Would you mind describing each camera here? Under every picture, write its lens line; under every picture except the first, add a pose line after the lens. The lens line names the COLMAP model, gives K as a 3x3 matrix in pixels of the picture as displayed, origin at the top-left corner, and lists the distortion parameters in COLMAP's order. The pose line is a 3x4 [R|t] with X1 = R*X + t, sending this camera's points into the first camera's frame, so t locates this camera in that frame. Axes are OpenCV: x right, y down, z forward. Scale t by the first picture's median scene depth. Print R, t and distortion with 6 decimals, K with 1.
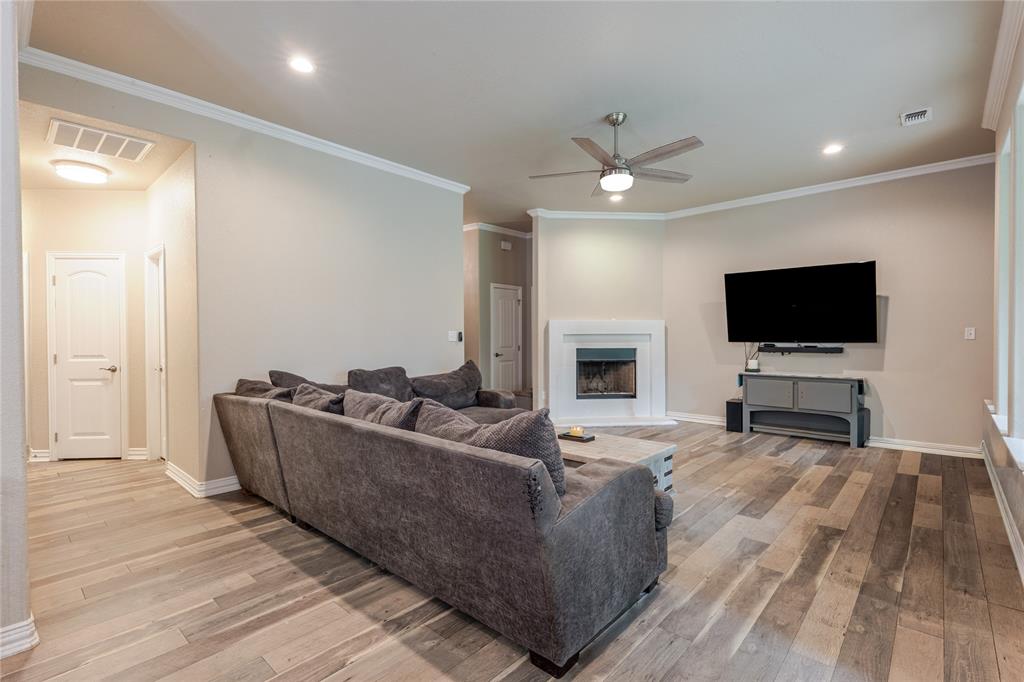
lens RADIAL K [[472.0, 0, 514.5], [0, 472.0, 338.0], [0, 0, 1]] dist [0.003672, -0.000718]
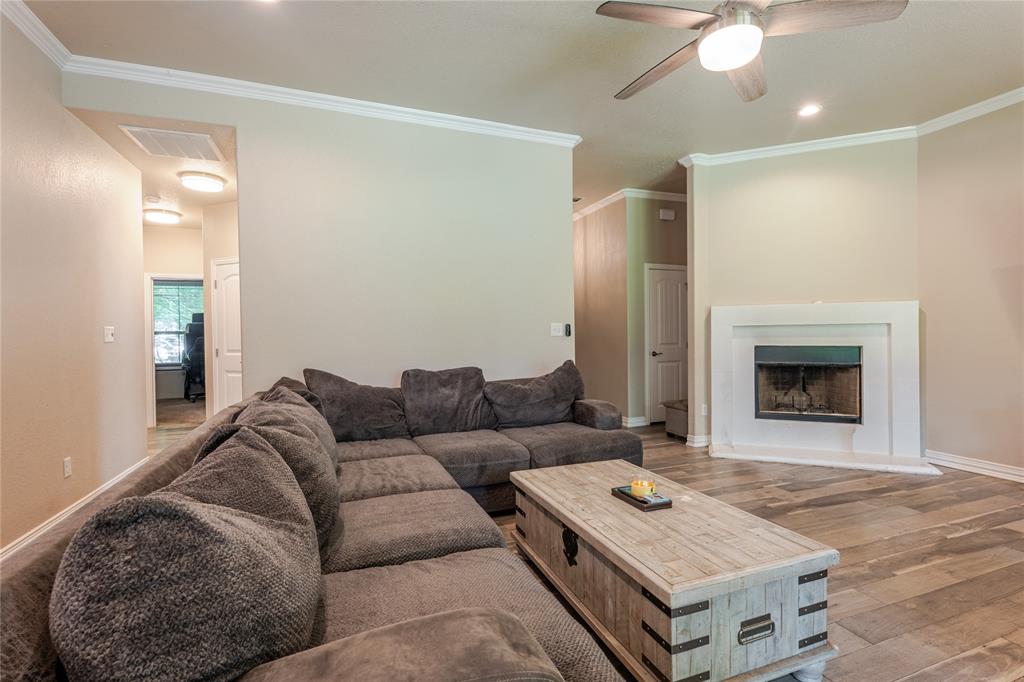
lens RADIAL K [[472.0, 0, 514.5], [0, 472.0, 338.0], [0, 0, 1]] dist [0.003672, -0.000718]
pose [[0.887962, -0.003091, -0.459907, 0.155372], [0.005576, 0.999976, 0.004045, 0.006188], [0.459884, -0.006156, 0.887958, 0.246261]]
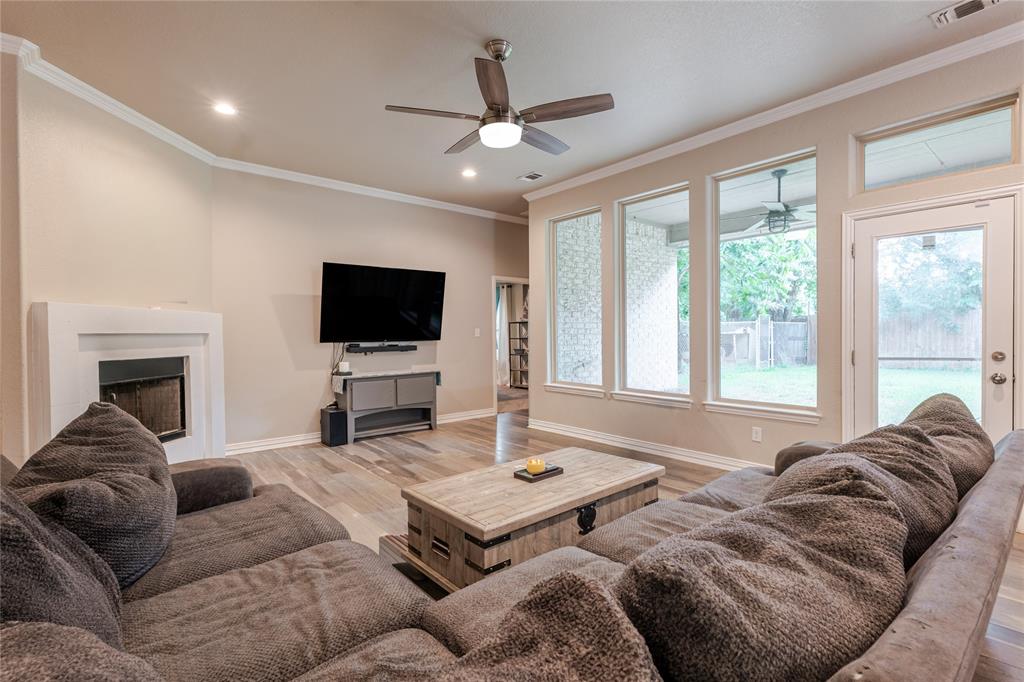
lens RADIAL K [[472.0, 0, 514.5], [0, 472.0, 338.0], [0, 0, 1]] dist [0.003672, -0.000718]
pose [[0.133362, -0.006980, 0.991043, -0.351500], [0.015192, 0.999872, 0.004998, 0.000771], [-0.990951, 0.014389, 0.133451, 0.560759]]
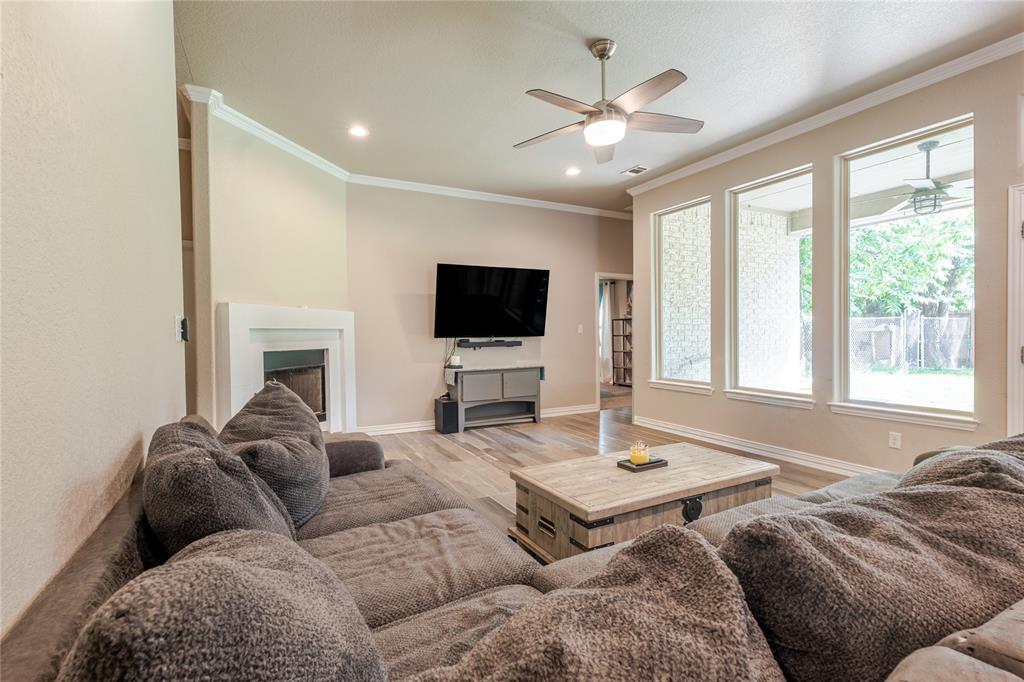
lens RADIAL K [[472.0, 0, 514.5], [0, 472.0, 338.0], [0, 0, 1]] dist [0.003672, -0.000718]
pose [[0.341543, -0.009411, 0.939819, -0.371020], [0.013903, 0.999891, 0.004960, 0.006187], [-0.939763, 0.011373, 0.341637, 0.558829]]
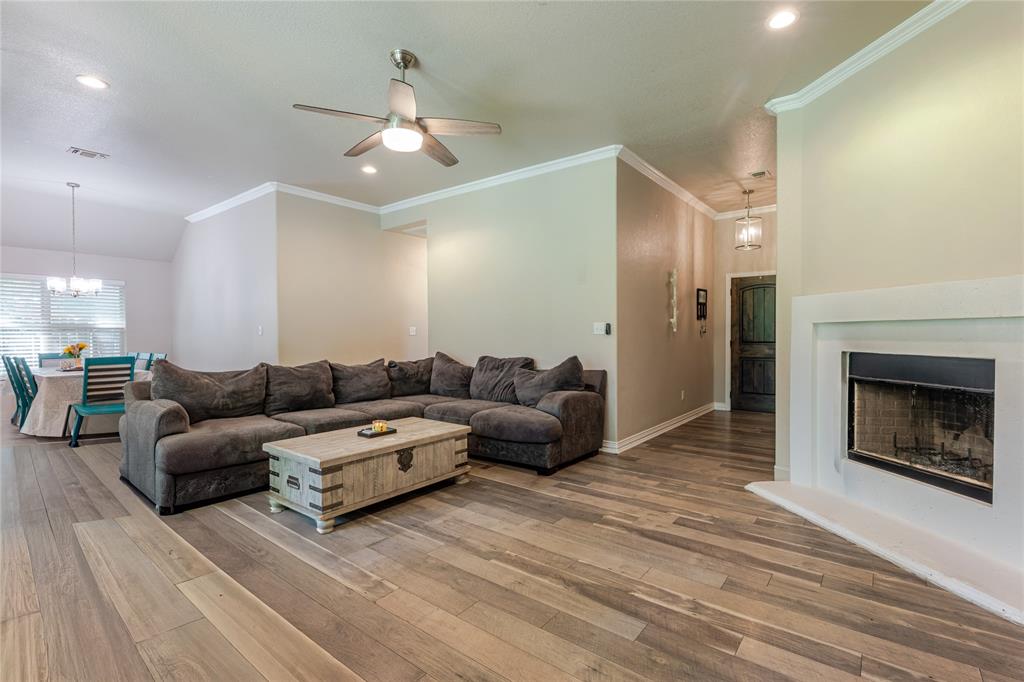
lens RADIAL K [[472.0, 0, 514.5], [0, 472.0, 338.0], [0, 0, 1]] dist [0.003672, -0.000718]
pose [[0.070955, 0.011483, -0.997413, 0.664167], [-0.002916, 0.999932, 0.011305, 0.003861], [0.997475, 0.002106, 0.070984, 0.723706]]
